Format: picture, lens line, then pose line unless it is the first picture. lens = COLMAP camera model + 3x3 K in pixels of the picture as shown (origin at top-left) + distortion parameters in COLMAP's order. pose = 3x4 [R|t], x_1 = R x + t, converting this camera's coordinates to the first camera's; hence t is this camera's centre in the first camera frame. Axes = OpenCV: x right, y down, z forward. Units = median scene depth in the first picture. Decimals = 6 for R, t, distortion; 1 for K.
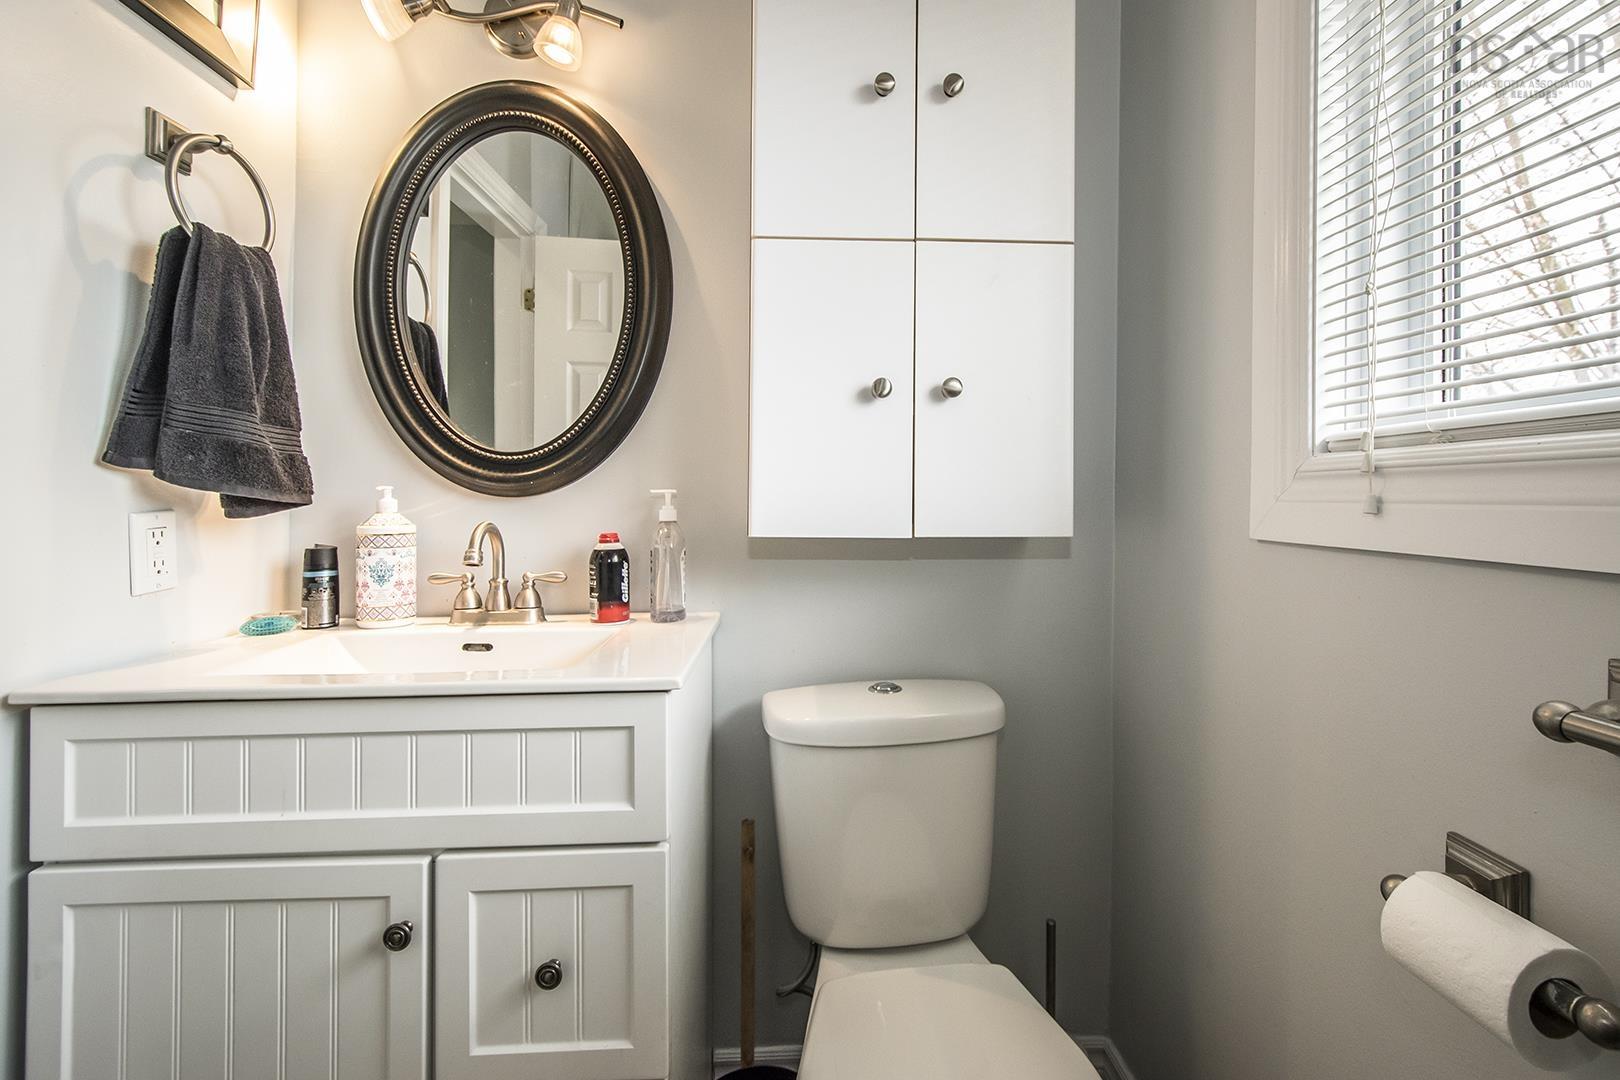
lens RADIAL K [[722.2, 0, 844.6], [0, 722.2, 503.8], [0, 0, 1]] dist [0.019157, 0.000065]
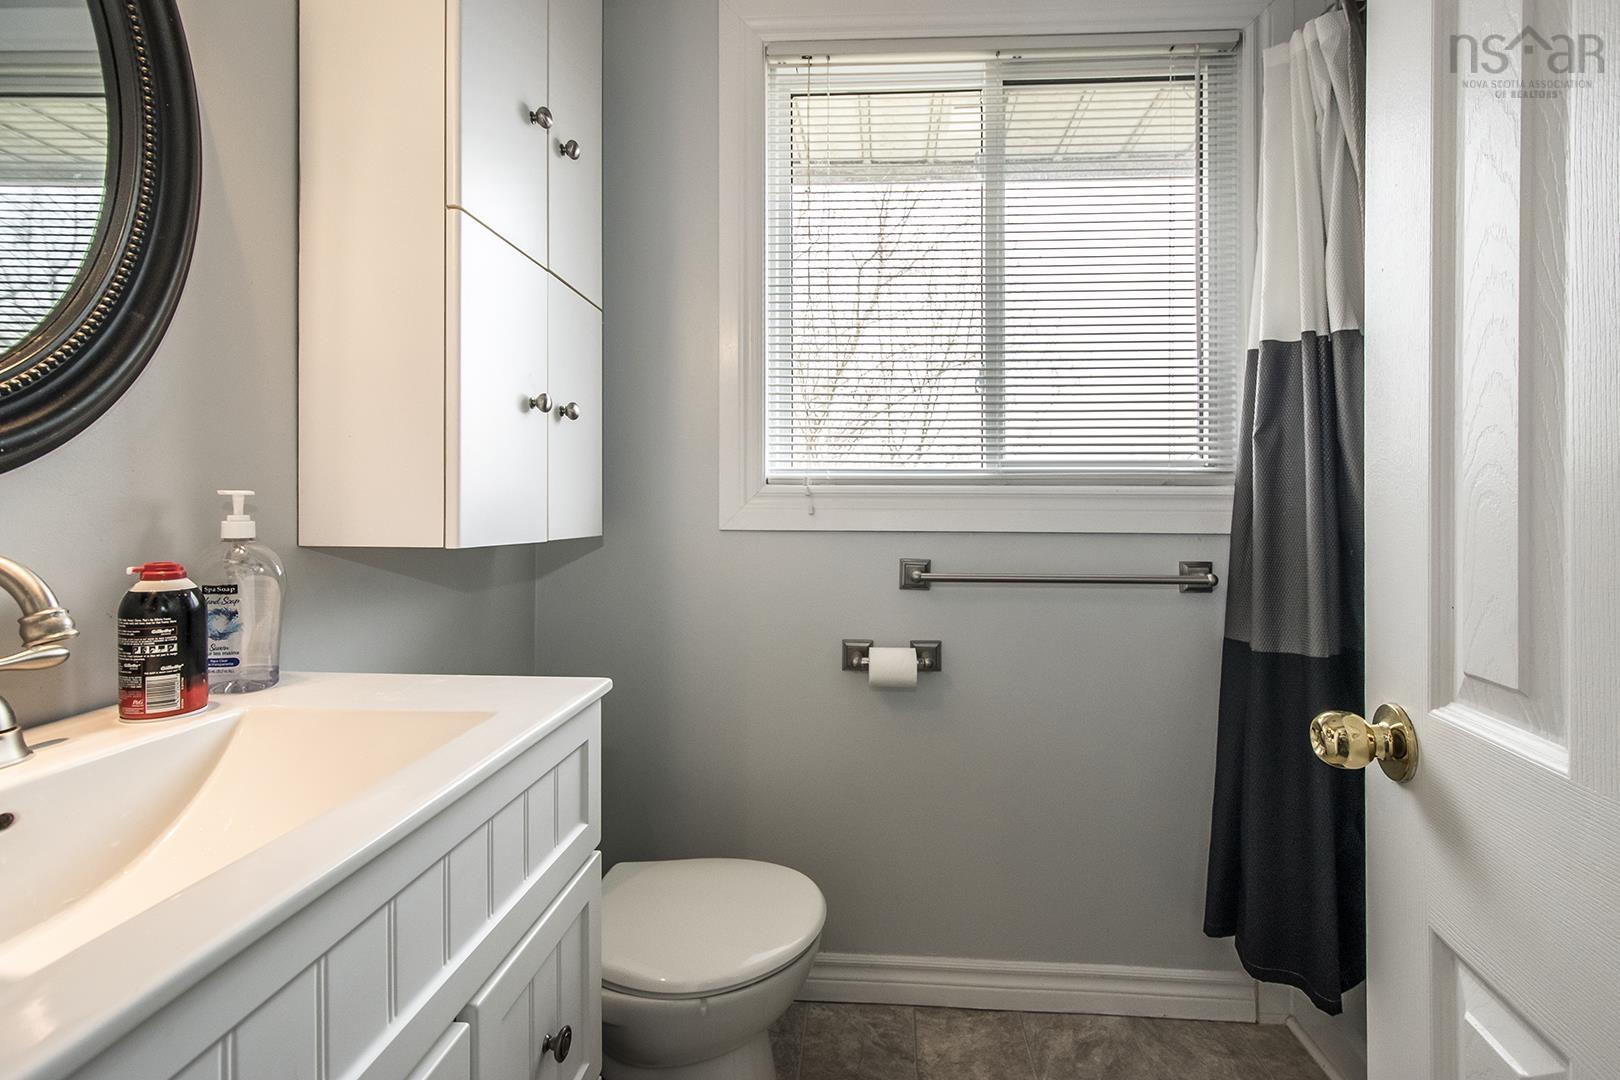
lens RADIAL K [[725.4, 0, 836.0], [0, 725.4, 498.5], [0, 0, 1]] dist [0.011756, -0.004084]
pose [[0.134764, 0.016337, 0.990743, -0.945769], [0.006821, 0.999825, -0.017414, 0.002779], [-0.990854, 0.009104, 0.134629, 0.427511]]
